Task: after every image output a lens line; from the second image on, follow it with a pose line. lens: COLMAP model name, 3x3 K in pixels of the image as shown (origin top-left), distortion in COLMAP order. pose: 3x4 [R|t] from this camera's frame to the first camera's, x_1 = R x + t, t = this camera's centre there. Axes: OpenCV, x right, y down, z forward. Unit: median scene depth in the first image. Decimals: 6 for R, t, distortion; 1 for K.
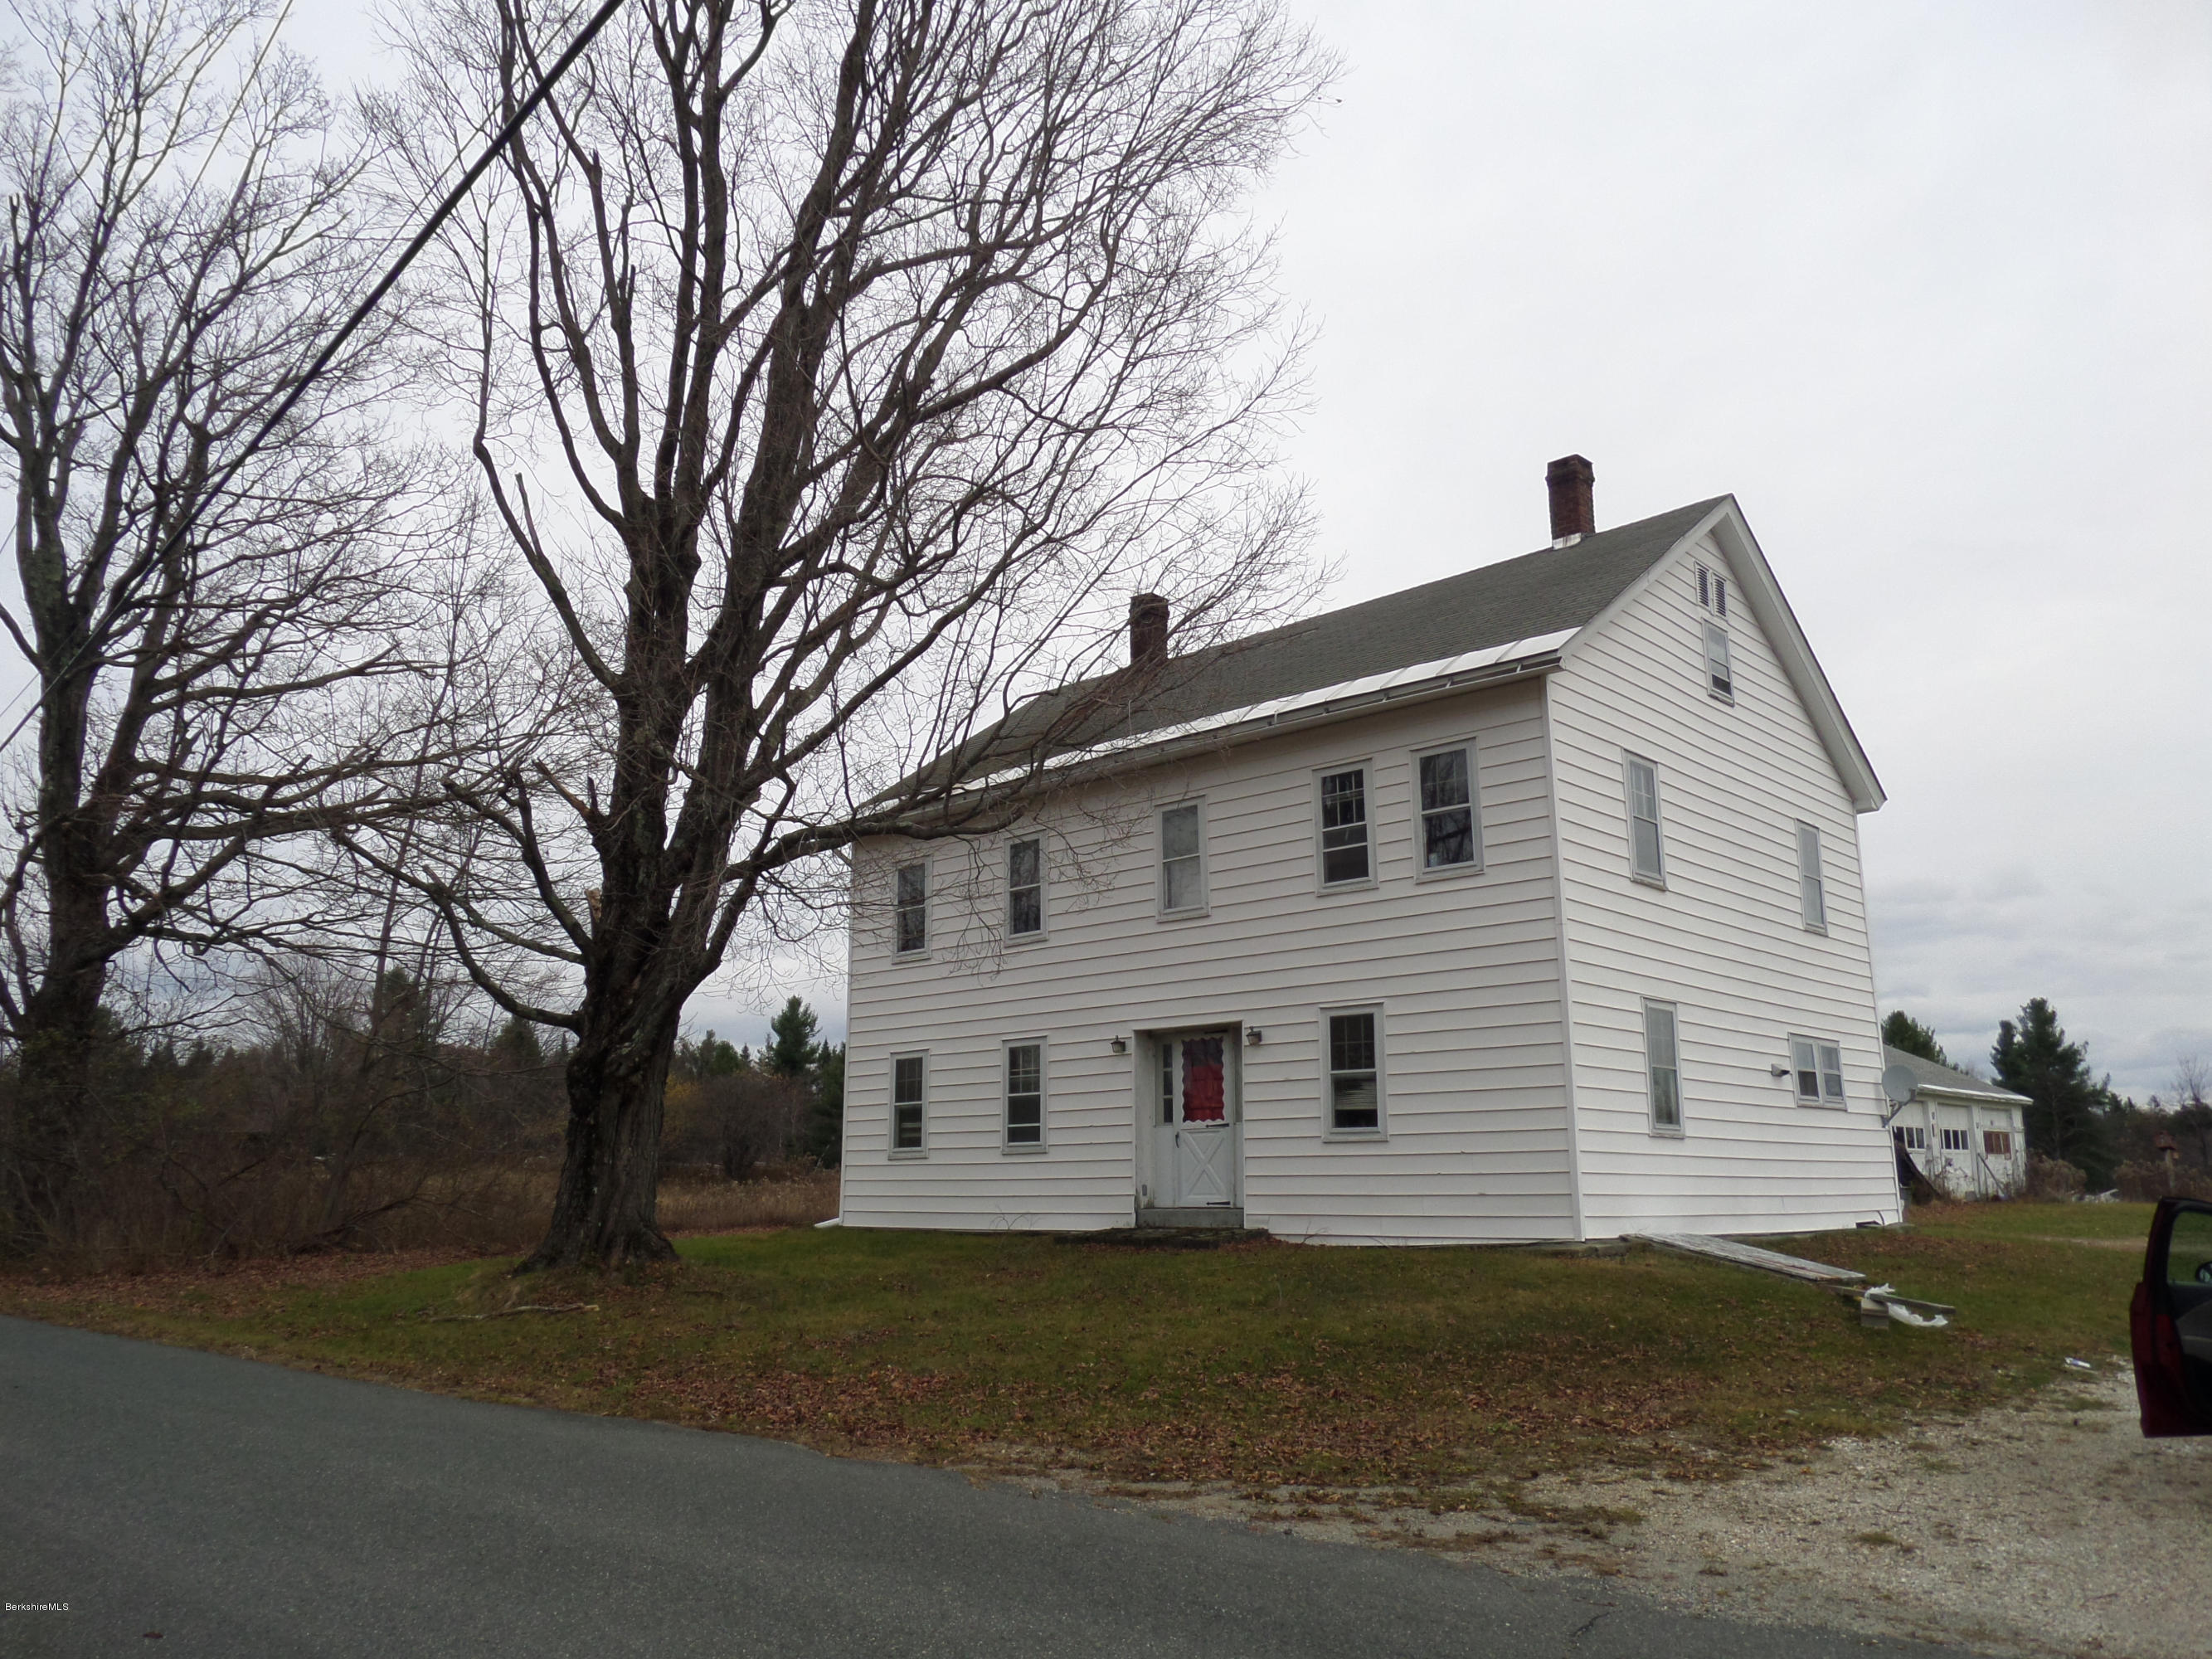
lens RADIAL K [[1705.0, 0, 1105.7], [0, 1705.0, 825.8], [0, 0, 1]] dist [-0.004677, -0.003695]
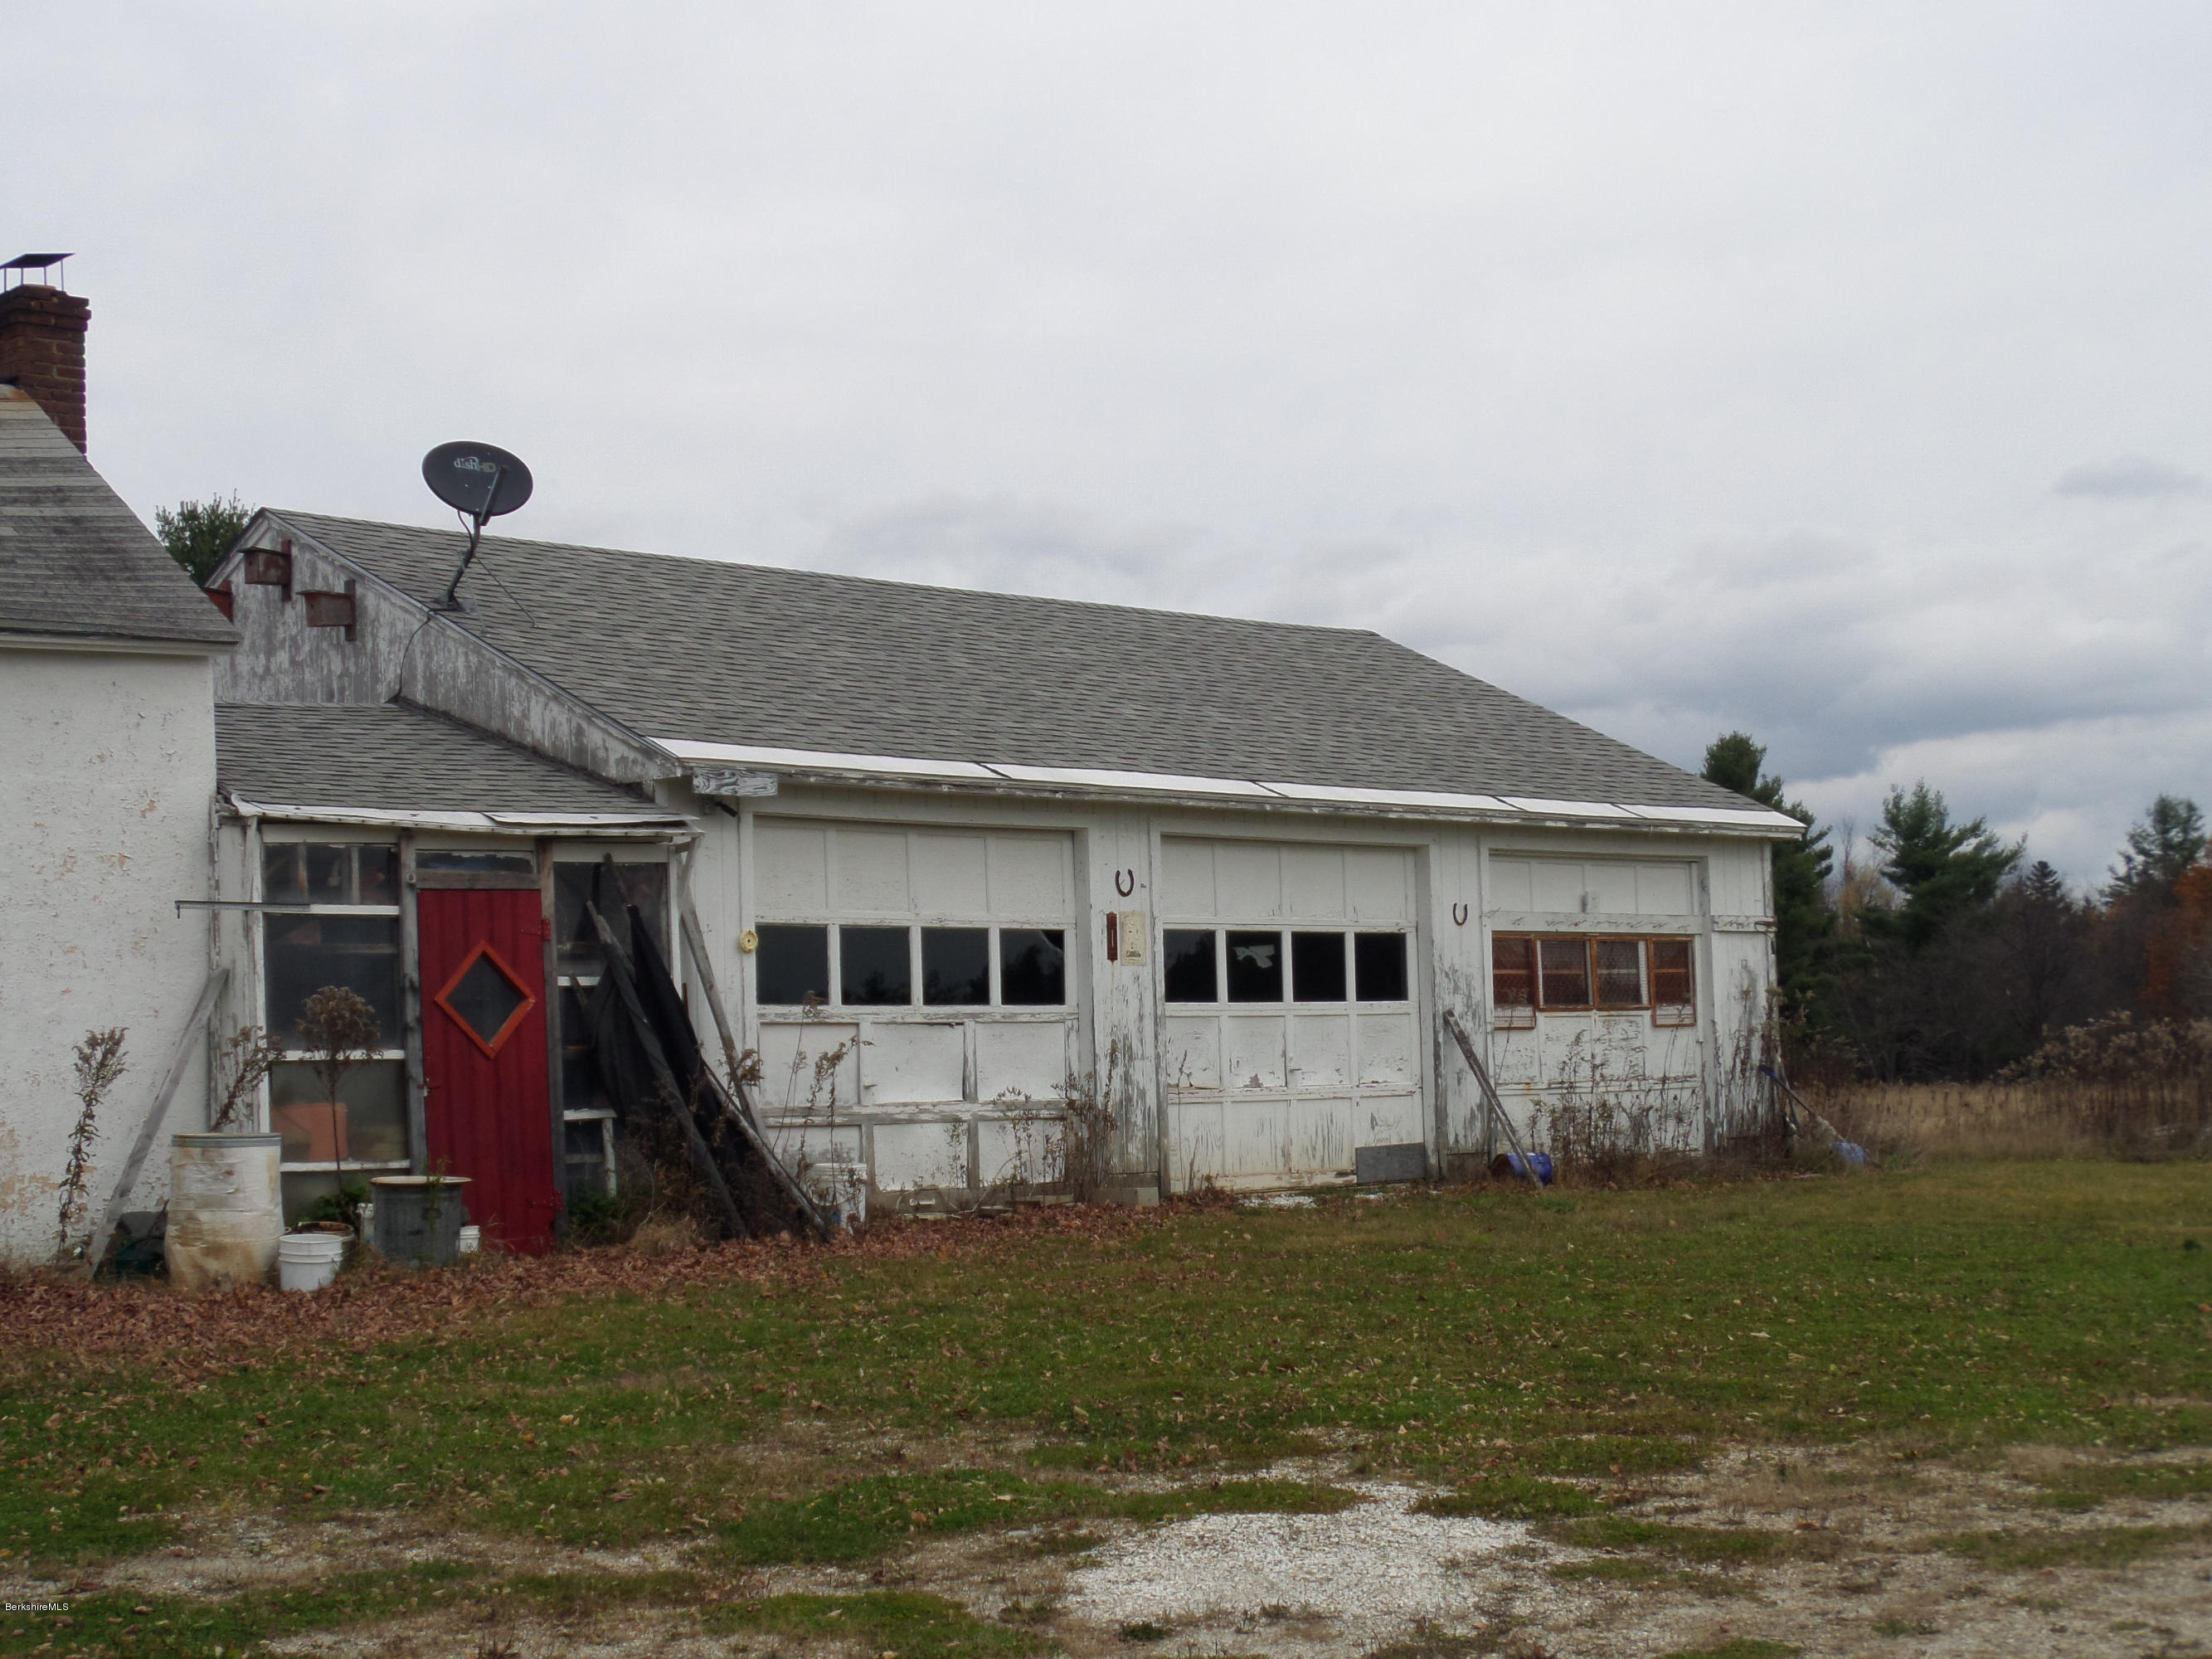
lens RADIAL K [[3329.4, 0, 1105.1], [0, 3329.4, 839.7], [0, 0, 1]] dist [-0.033201, 0.000000]
pose [[0.998128, -0.029903, -0.053343, 0.360689], [0.036829, 0.990298, 0.133988, 0.065541], [0.048818, -0.135702, 0.989546, 0.338813]]
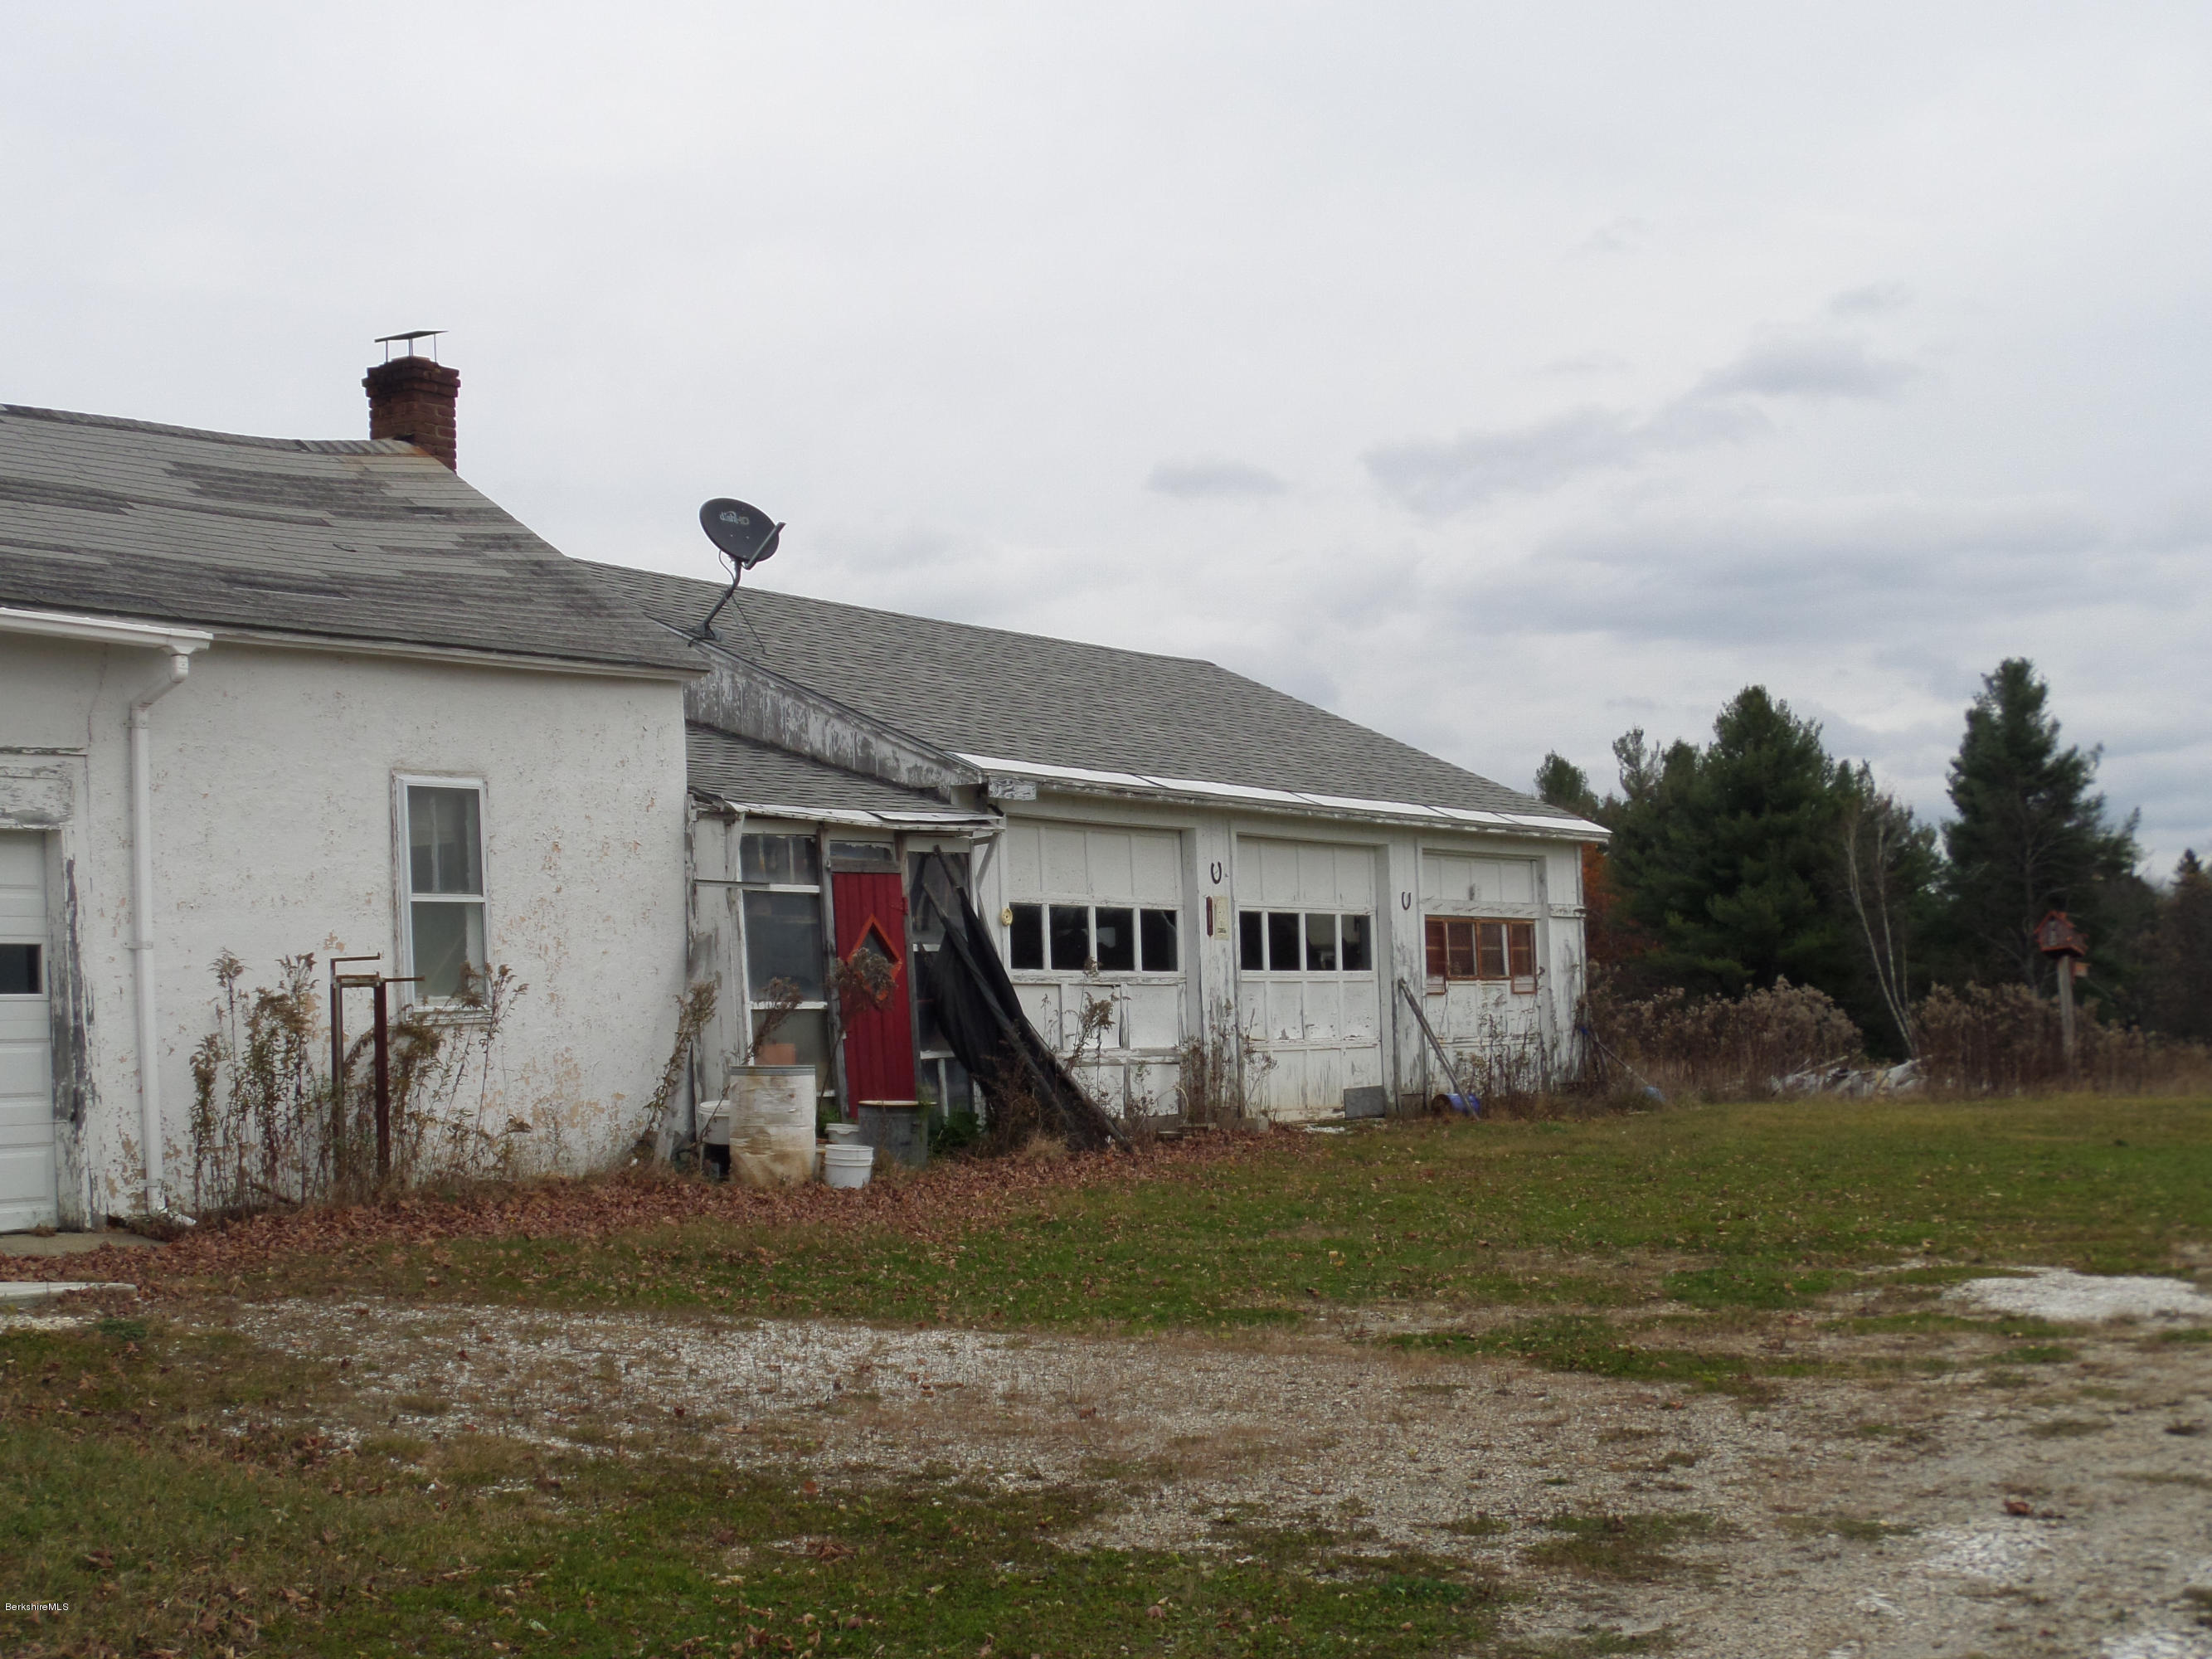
lens RADIAL K [[3329.4, 0, 1105.2], [0, 3329.4, 822.9], [0, 0, 1]] dist [-0.033201, 0.000000]
pose [[0.980820, -0.015152, 0.194328, 0.238953], [-0.011439, 0.990781, 0.134990, 0.051562], [-0.194582, -0.134624, 0.971604, 0.263706]]
